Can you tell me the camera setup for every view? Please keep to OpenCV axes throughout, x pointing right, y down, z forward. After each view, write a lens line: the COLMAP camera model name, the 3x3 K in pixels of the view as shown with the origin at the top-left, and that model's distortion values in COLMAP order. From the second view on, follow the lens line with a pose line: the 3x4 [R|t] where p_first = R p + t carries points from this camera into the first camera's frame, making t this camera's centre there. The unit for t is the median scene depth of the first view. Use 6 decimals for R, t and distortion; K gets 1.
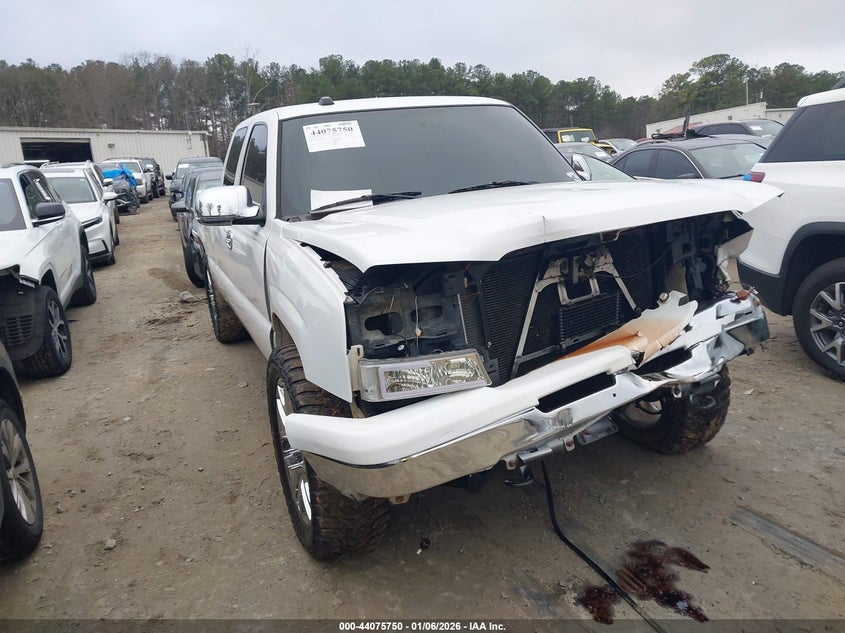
lens RADIAL K [[679.3, 0, 422.5], [0, 679.3, 316.5], [0, 0, 1]] dist [0.024924, -0.002459]
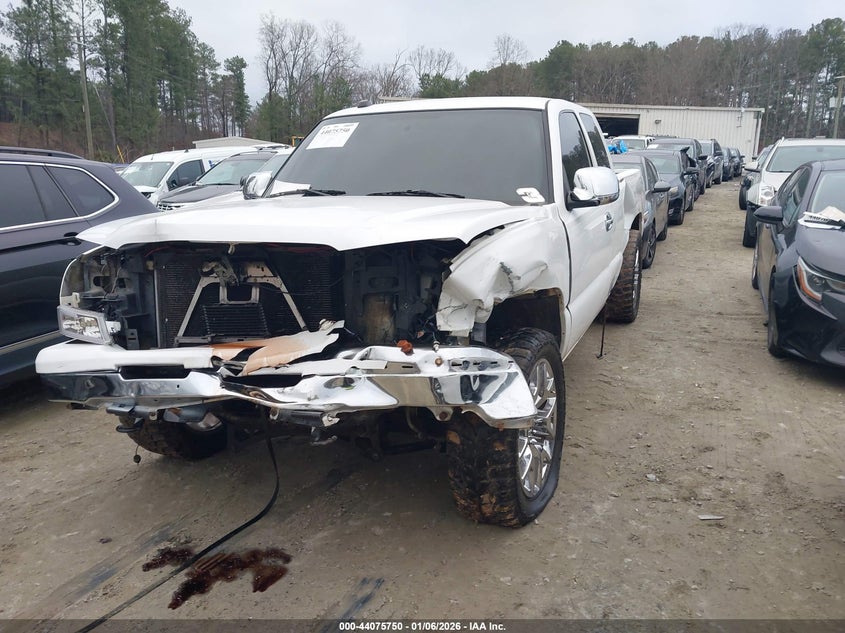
lens RADIAL K [[676.0, 0, 400.5], [0, 676.0, 318.1], [0, 0, 1]] dist [0.015491, 0.001295]
pose [[0.682473, 0.234929, -0.692127, 0.858941], [-0.208134, 0.970198, 0.124083, -0.140308], [0.700651, 0.059372, 0.711030, 0.304913]]
